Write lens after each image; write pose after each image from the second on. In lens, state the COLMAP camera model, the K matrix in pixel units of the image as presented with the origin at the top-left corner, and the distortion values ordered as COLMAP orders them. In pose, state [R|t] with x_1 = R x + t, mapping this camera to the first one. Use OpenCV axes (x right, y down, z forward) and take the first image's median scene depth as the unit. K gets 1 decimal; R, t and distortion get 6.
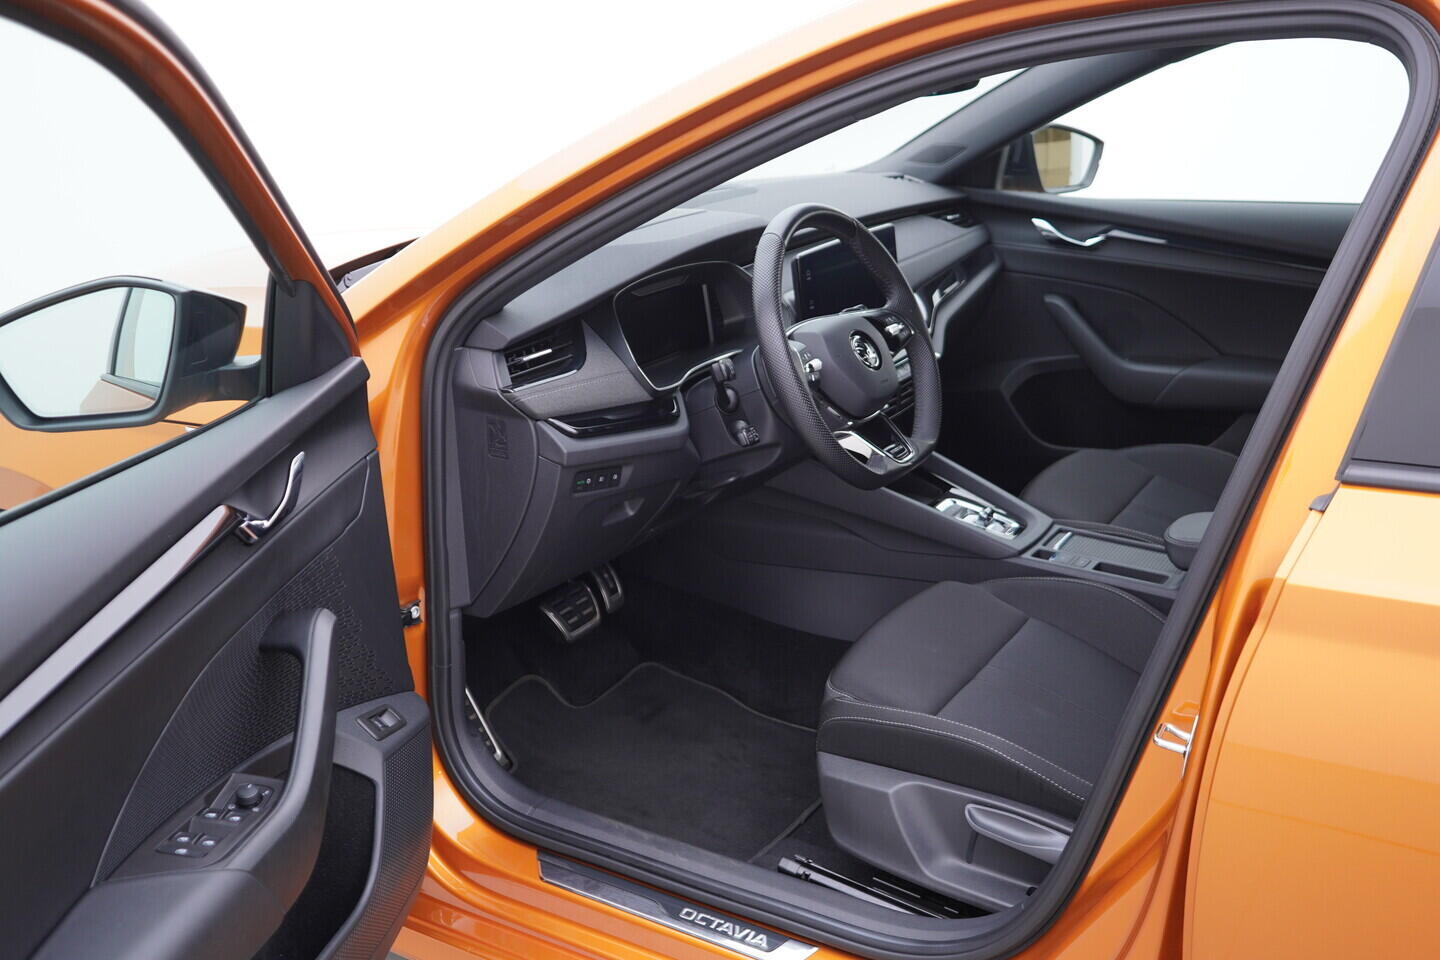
lens RADIAL K [[1488.9, 0, 724.2], [0, 1488.9, 480.4], [0, 0, 1]] dist [0.001560, 0.000000]
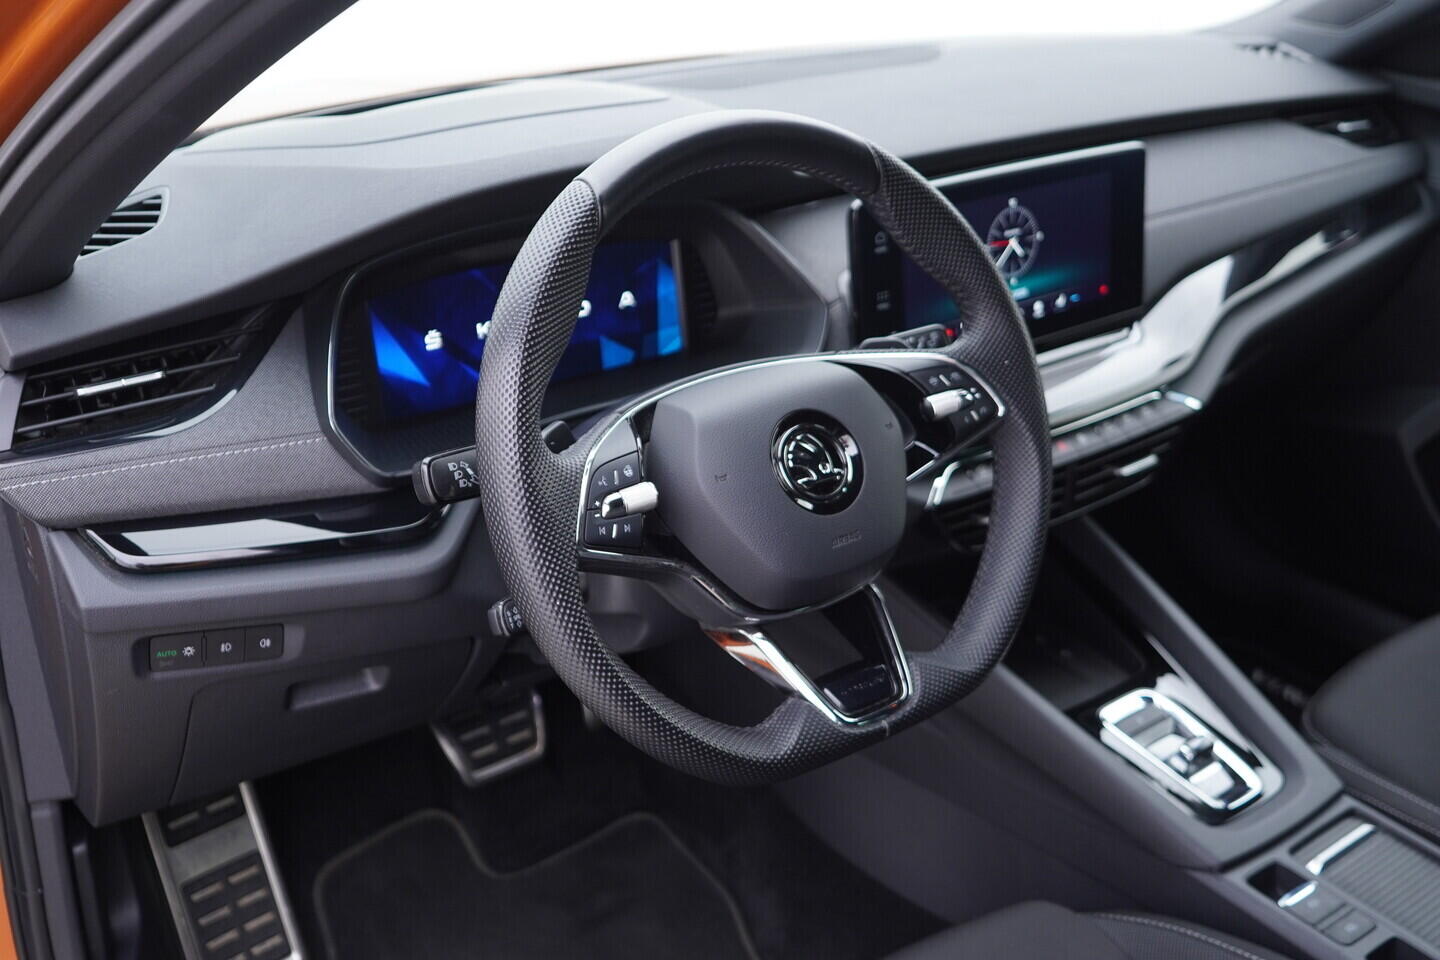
lens RADIAL K [[1488.9, 0, 716.9], [0, 1488.9, 472.7], [0, 0, 1]] dist [0.001560, 0.000000]
pose [[0.927267, 0.165473, -0.335848, 0.210491], [-0.128659, 0.983234, 0.129217, -0.133637], [0.351599, -0.076608, 0.933011, 0.562862]]
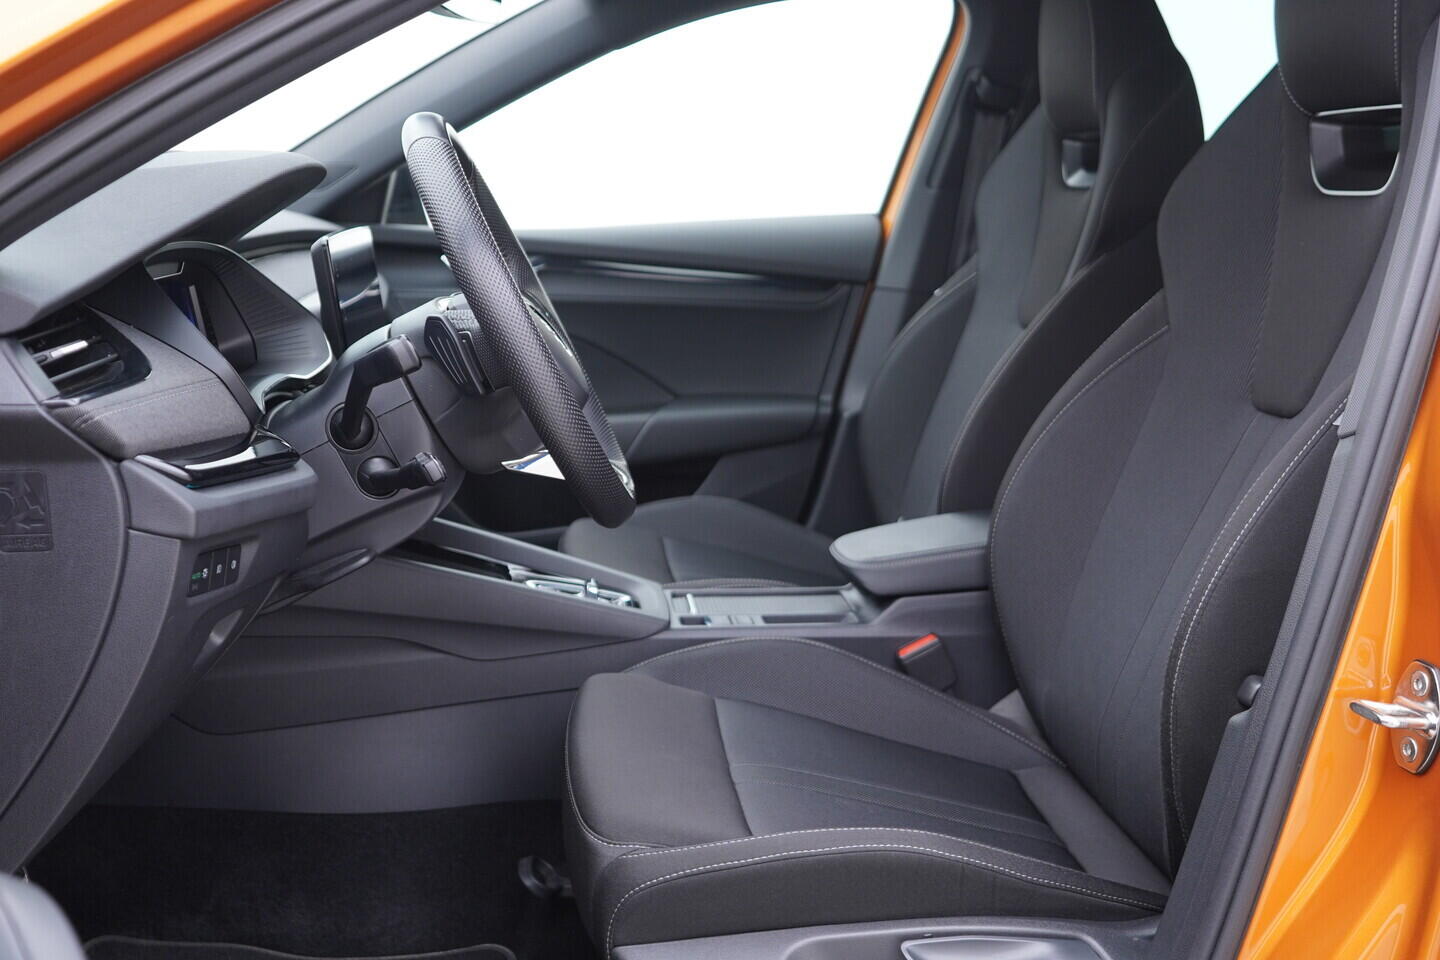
lens RADIAL K [[1488.9, 0, 727.5], [0, 1488.9, 485.8], [0, 0, 1]] dist [0.001560, 0.000000]
pose [[0.792123, -0.122298, 0.597983, -0.241367], [0.199583, 0.977762, -0.064409, 0.039152], [-0.576808, 0.170367, 0.798916, 0.422215]]
